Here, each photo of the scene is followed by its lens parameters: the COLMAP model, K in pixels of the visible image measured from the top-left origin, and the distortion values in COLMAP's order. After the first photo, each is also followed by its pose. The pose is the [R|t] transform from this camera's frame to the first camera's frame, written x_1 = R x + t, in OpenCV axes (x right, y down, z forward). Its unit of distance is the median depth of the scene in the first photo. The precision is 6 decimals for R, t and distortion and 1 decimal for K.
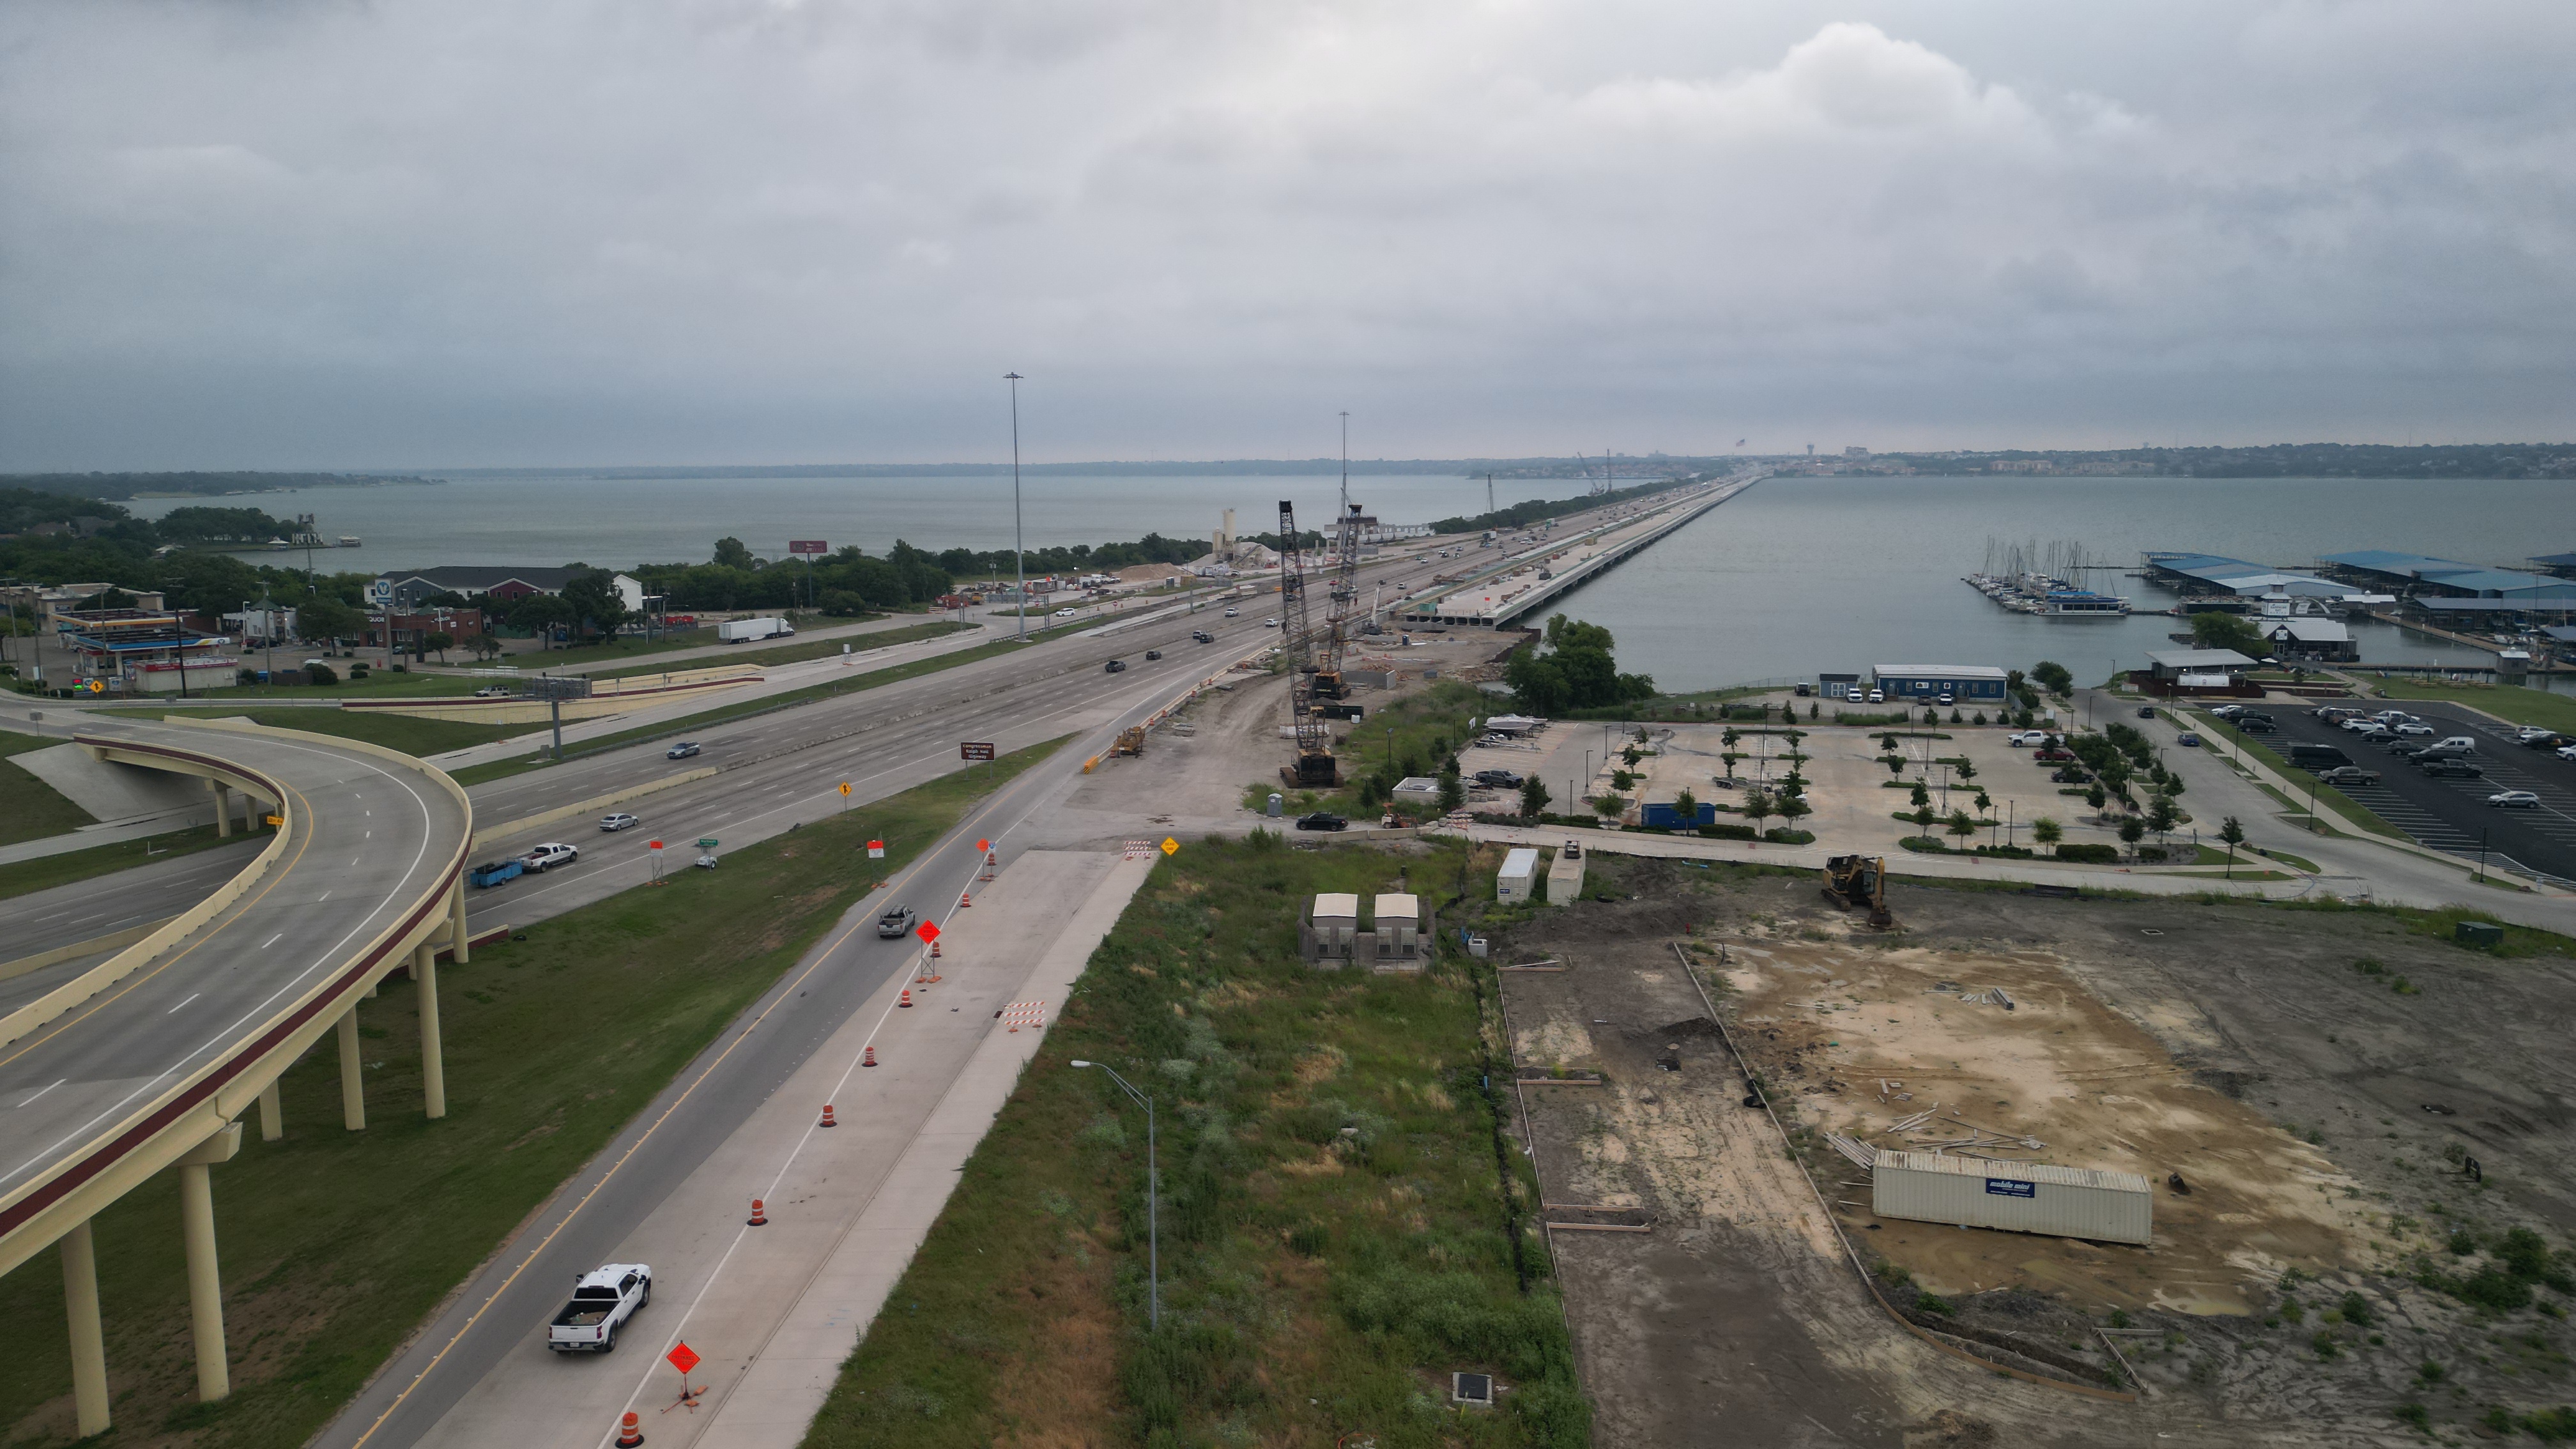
lens RADIAL K [[1835.0, 0, 1288.0], [0, 1835.0, 724.5], [0, 0, 1]] dist [0.080435, -0.067734]
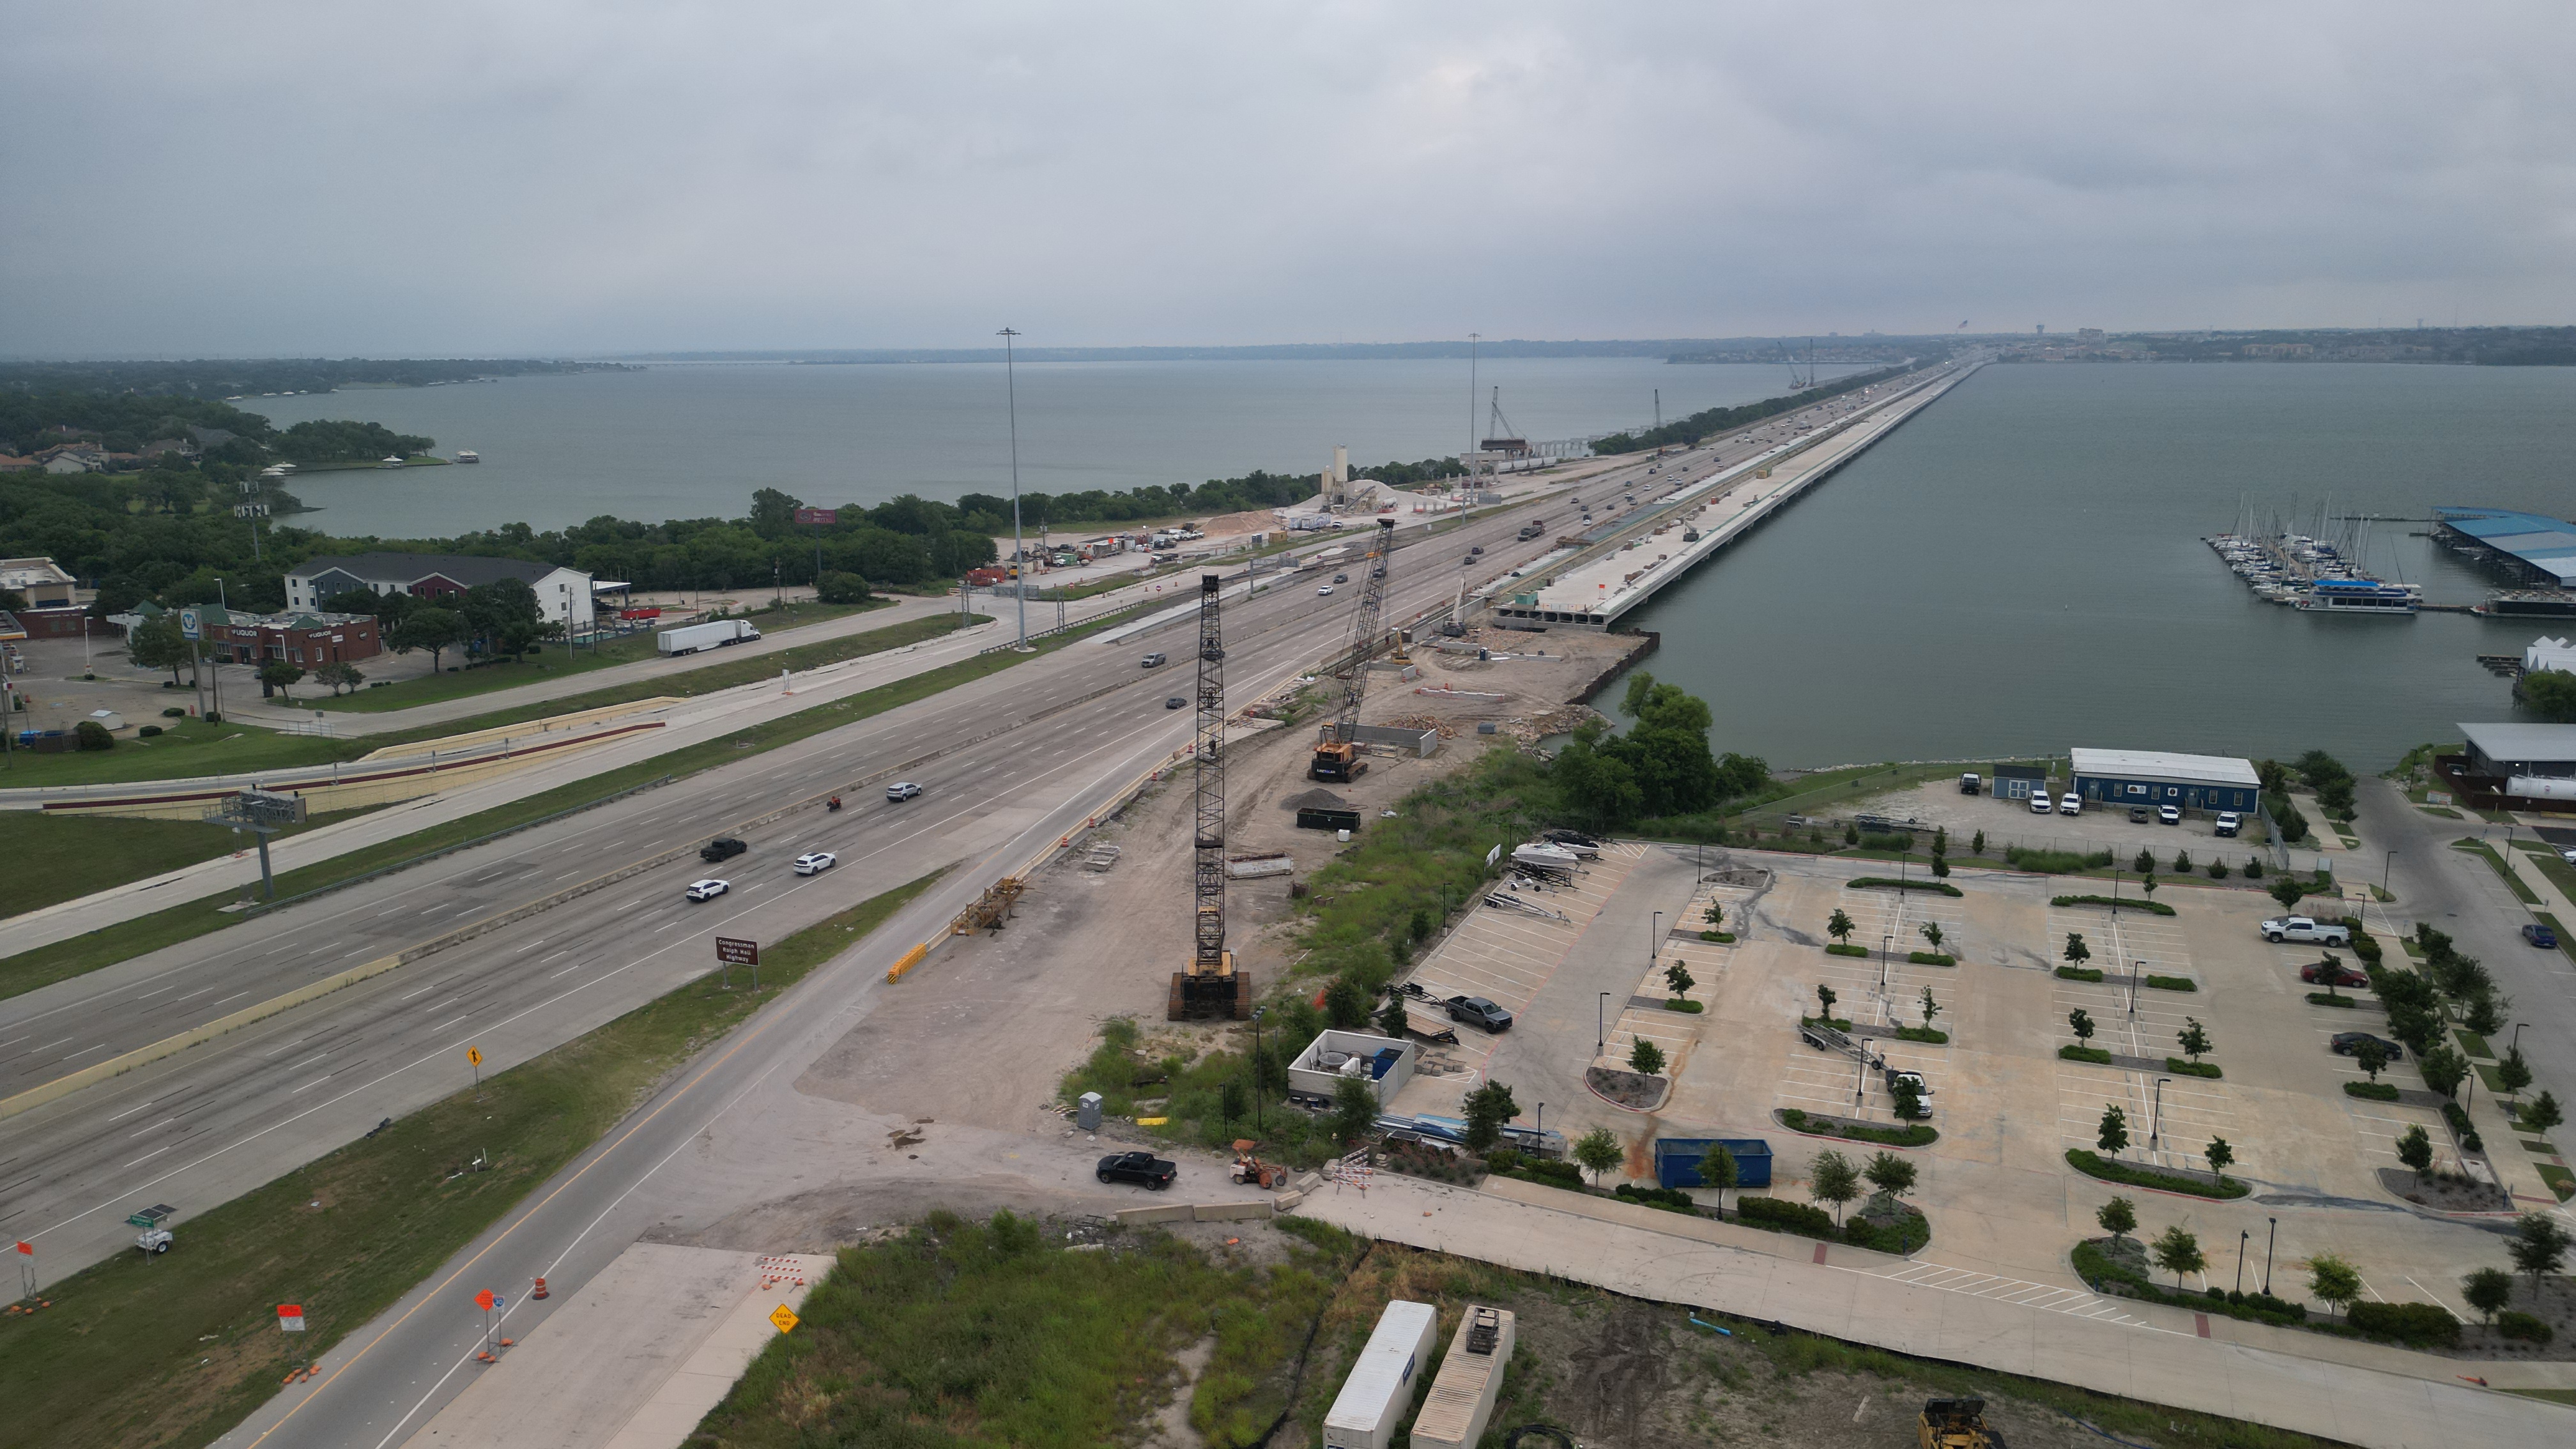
lens RADIAL K [[1835.0, 0, 1288.0], [0, 1835.0, 724.5], [0, 0, 1]] dist [0.080435, -0.067734]
pose [[0.994484, 0.020150, -0.102937, 0.056466], [-0.013527, 0.997817, 0.064635, -0.060469], [0.104015, -0.062886, 0.992586, 0.159149]]
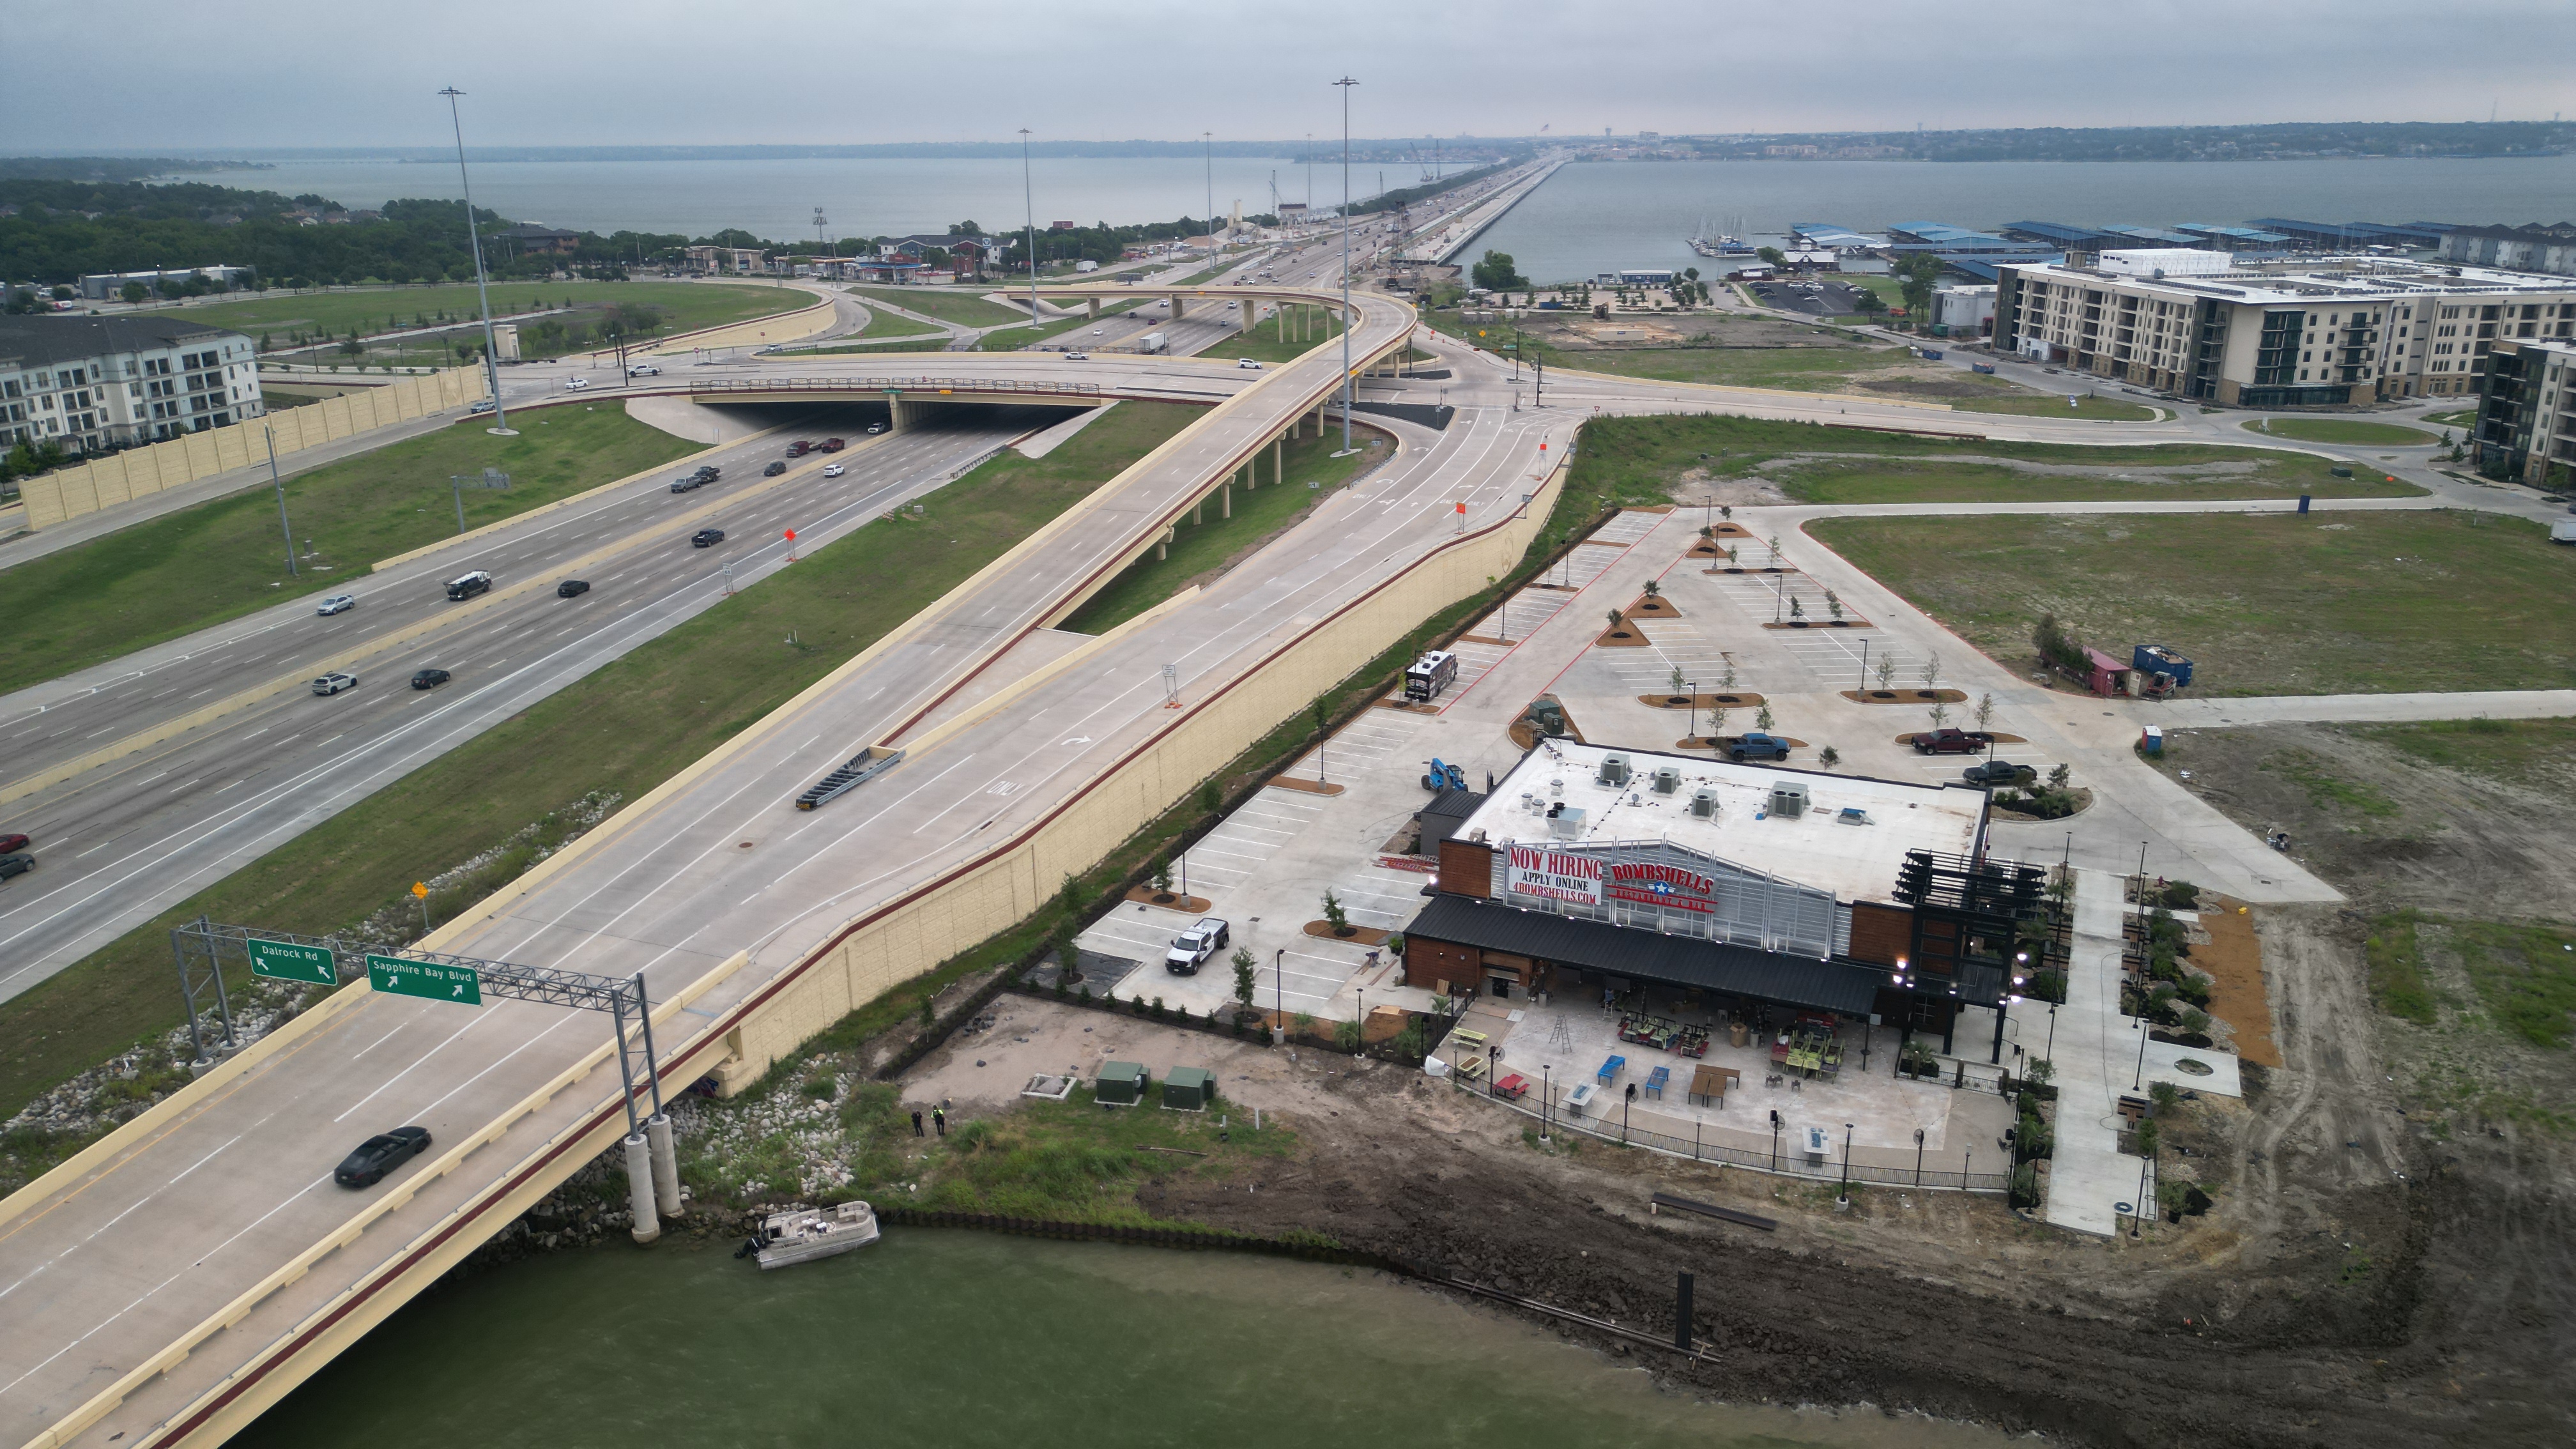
lens RADIAL K [[1835.0, 0, 1288.0], [0, 1835.0, 724.5], [0, 0, 1]] dist [0.080435, -0.067734]
pose [[0.994133, -0.033218, 0.102938, -0.257123], [0.015890, 0.986202, 0.164782, 0.100954], [-0.106992, -0.162180, 0.980944, -0.954298]]
